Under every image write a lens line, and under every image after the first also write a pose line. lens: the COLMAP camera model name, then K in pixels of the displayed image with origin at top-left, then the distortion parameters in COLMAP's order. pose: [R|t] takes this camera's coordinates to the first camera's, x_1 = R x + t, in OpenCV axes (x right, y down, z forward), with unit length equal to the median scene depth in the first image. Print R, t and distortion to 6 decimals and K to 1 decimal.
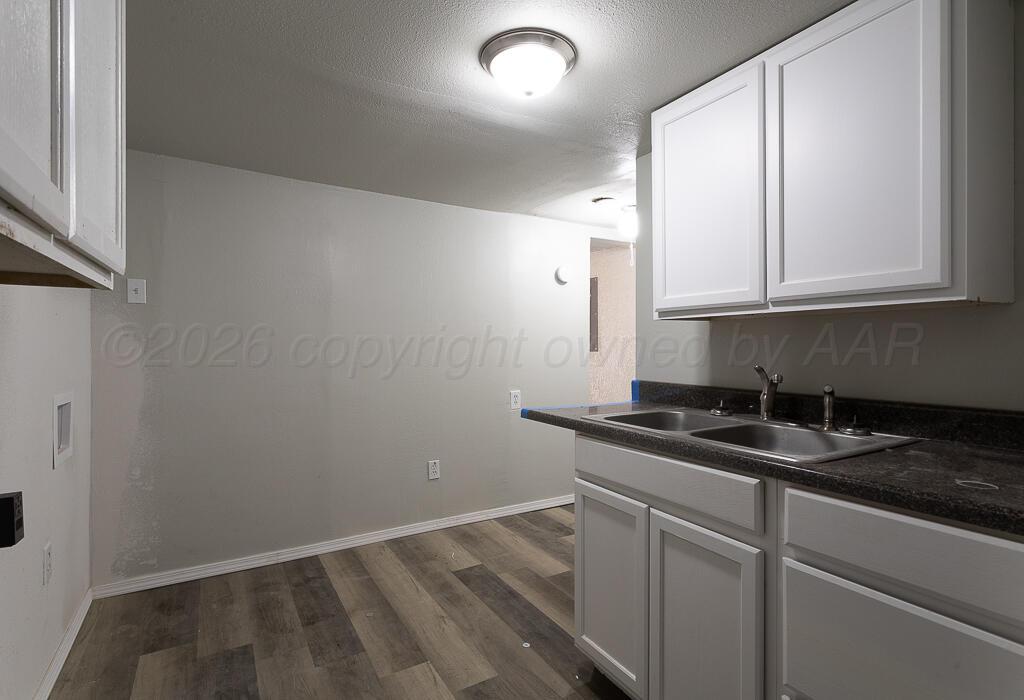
lens RADIAL K [[503.5, 0, 511.4], [0, 503.5, 346.9], [0, 0, 1]] dist [0.000140, 0.000076]
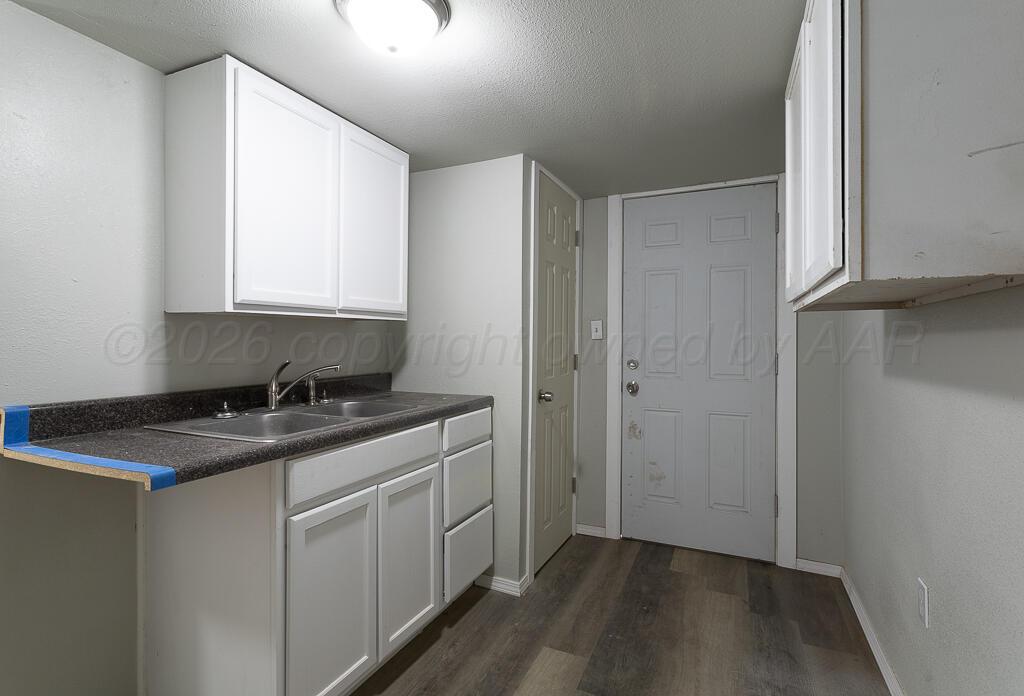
lens RADIAL K [[503.5, 0, 511.2], [0, 503.5, 343.0], [0, 0, 1]] dist [0.000140, 0.000076]
pose [[-0.584243, -0.004079, 0.811569, -0.793852], [0.002651, 0.999972, 0.006934, -0.009669], [-0.811574, 0.006203, -0.584216, 1.370810]]
